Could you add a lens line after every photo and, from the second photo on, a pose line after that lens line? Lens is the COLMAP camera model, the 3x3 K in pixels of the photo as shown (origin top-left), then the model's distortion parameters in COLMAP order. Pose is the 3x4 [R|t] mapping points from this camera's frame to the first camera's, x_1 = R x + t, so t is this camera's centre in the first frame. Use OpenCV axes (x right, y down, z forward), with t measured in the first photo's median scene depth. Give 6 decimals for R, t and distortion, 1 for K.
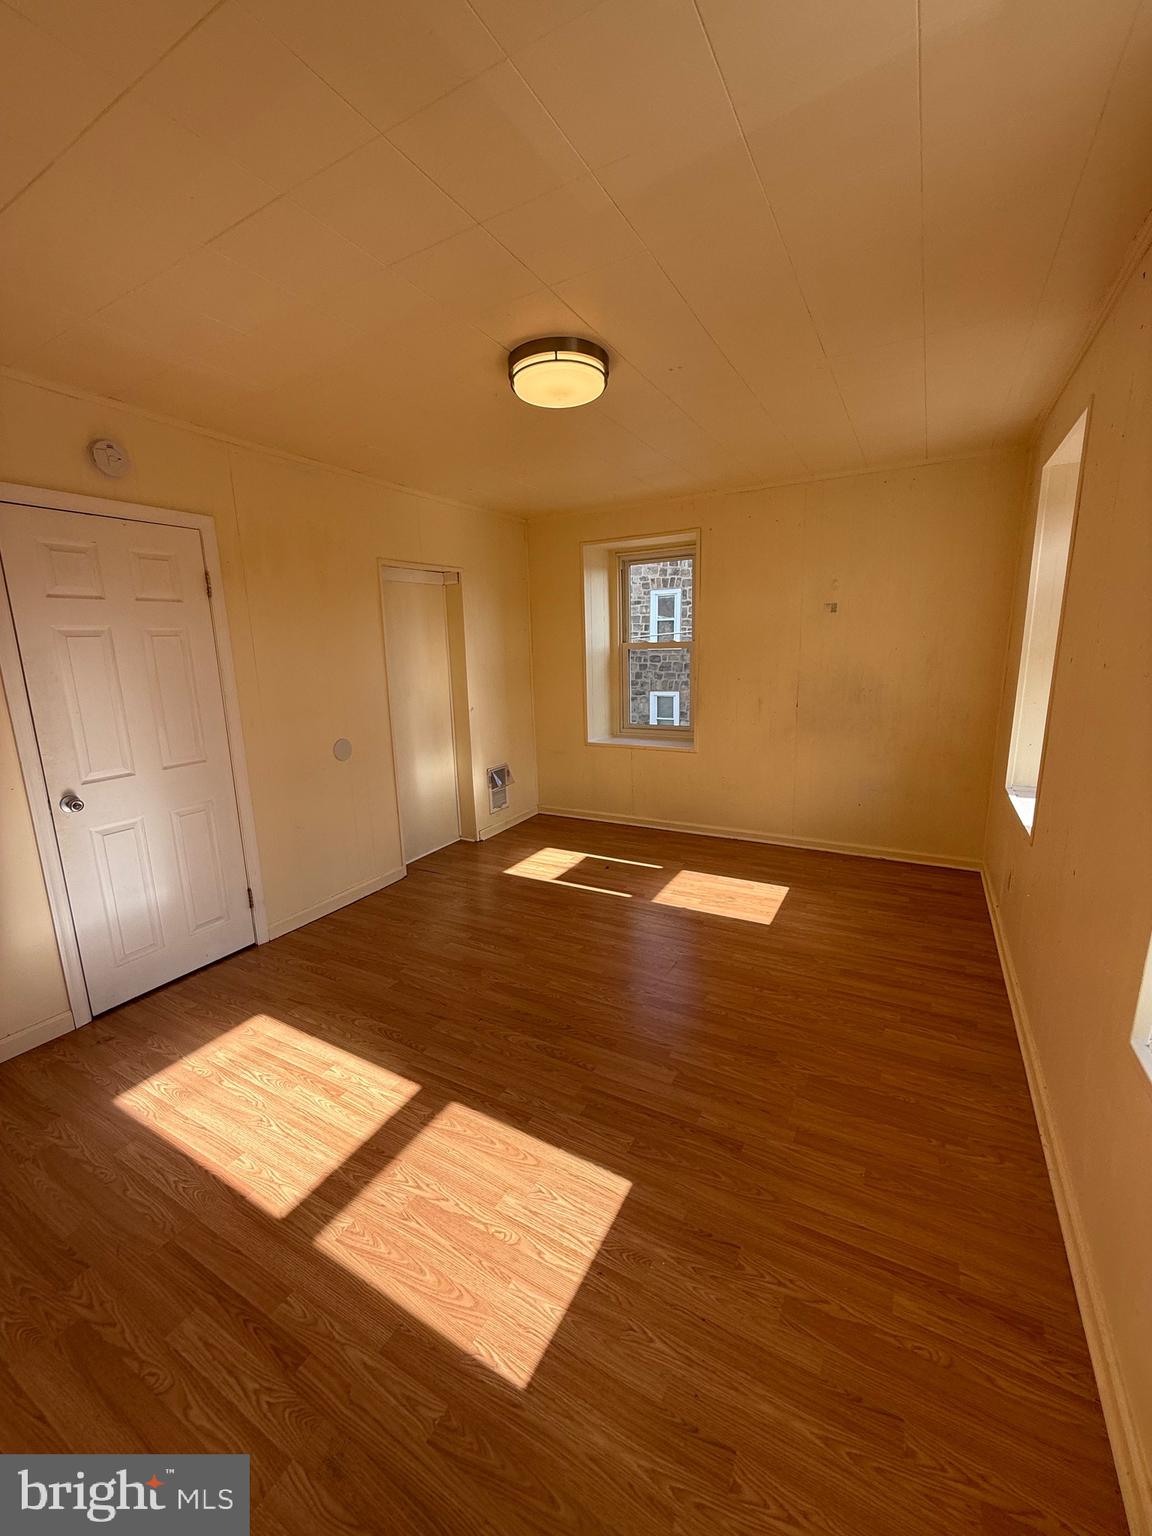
lens RADIAL K [[612.8, 0, 571.9], [0, 612.8, 762.9], [0, 0, 1]] dist [0.000150, -0.000291]
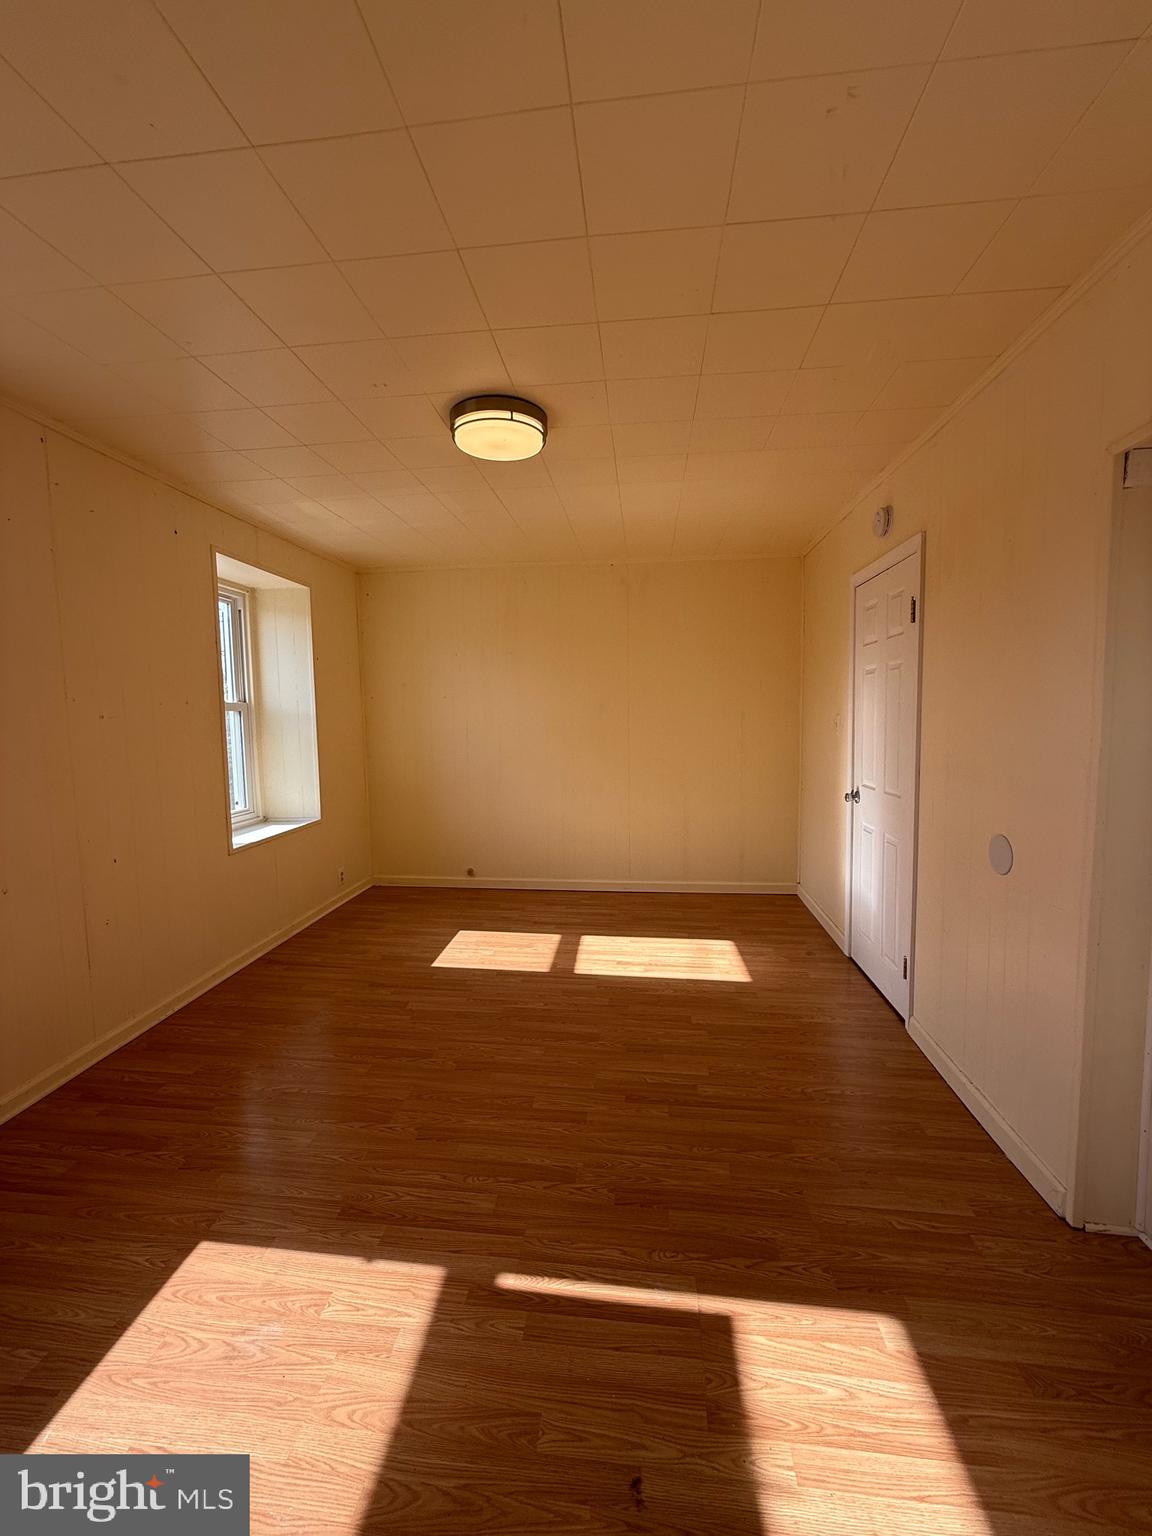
lens RADIAL K [[612.8, 0, 571.9], [0, 612.8, 762.9], [0, 0, 1]] dist [0.000150, -0.000291]
pose [[-0.921335, 0.067182, -0.382922, 0.294846], [-0.040846, 0.962776, 0.267195, -0.364275], [0.386619, 0.261817, -0.884295, 2.062303]]
